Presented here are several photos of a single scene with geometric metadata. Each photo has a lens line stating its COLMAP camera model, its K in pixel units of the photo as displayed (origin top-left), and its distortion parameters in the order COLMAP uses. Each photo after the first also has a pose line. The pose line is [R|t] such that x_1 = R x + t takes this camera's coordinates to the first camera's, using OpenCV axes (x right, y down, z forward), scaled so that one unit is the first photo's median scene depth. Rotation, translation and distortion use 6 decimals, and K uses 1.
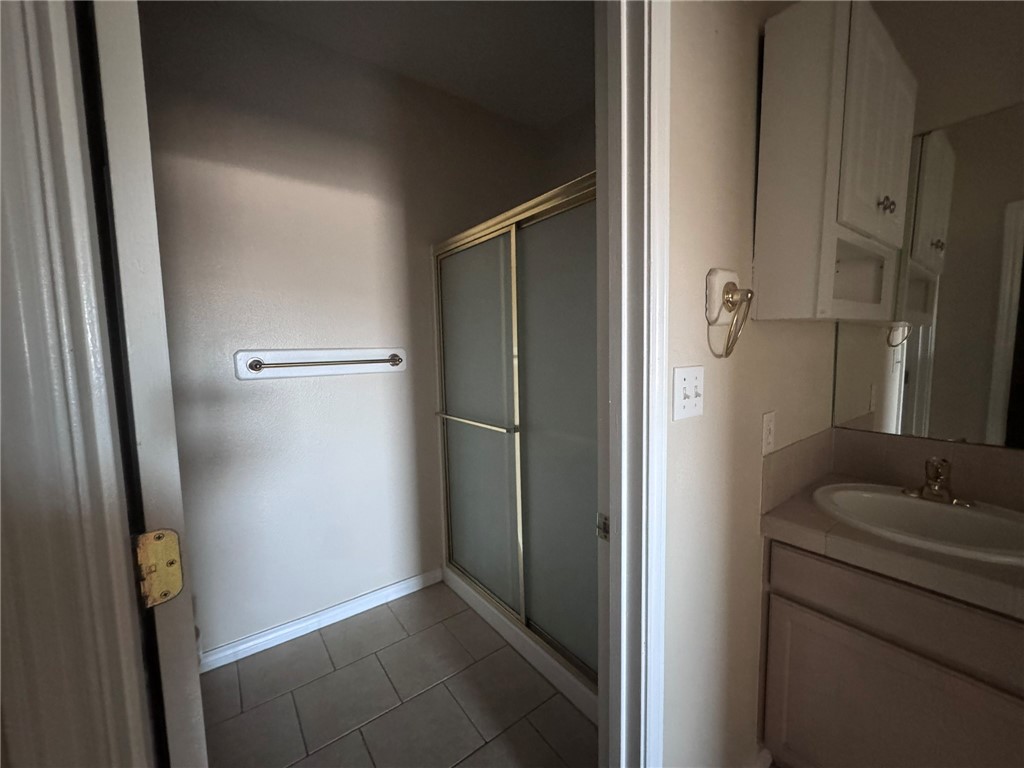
lens RADIAL K [[408.7, 0, 513.1], [0, 408.7, 381.4], [0, 0, 1]] dist [-0.002266, -0.000244]
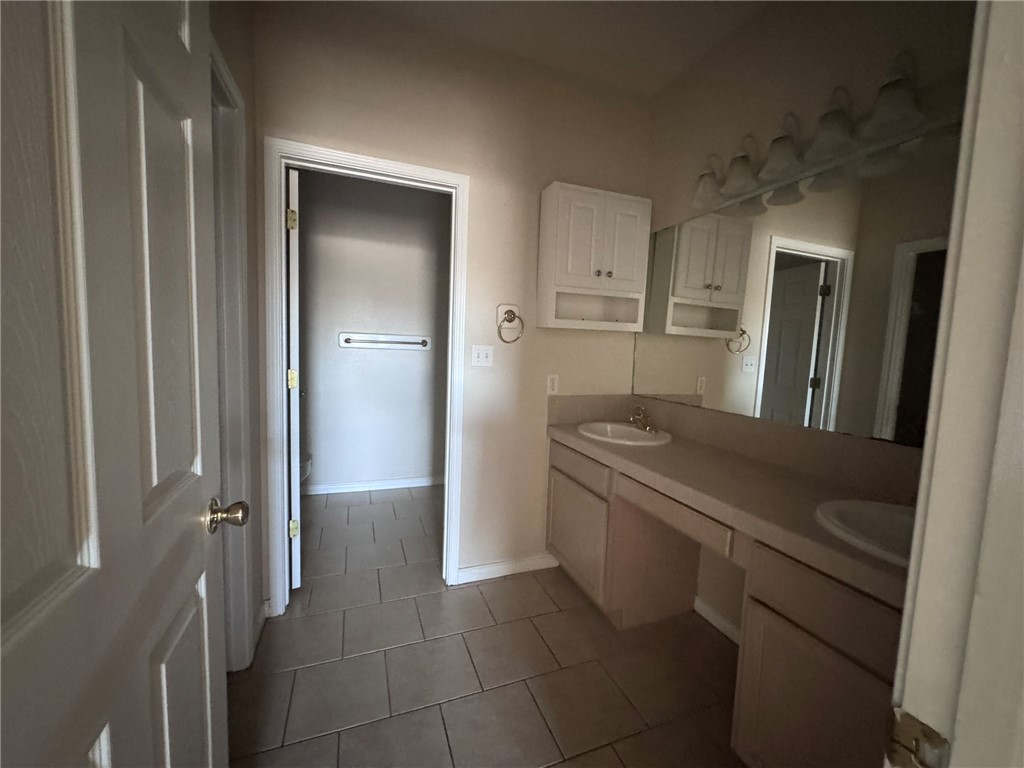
lens RADIAL K [[408.7, 0, 511.6], [0, 408.7, 384.3], [0, 0, 1]] dist [-0.002266, -0.000244]
pose [[0.960311, 0.084270, -0.265898, 0.634818], [-0.083373, 0.996410, 0.014678, 0.074212], [0.266180, 0.008073, 0.963889, -0.640185]]
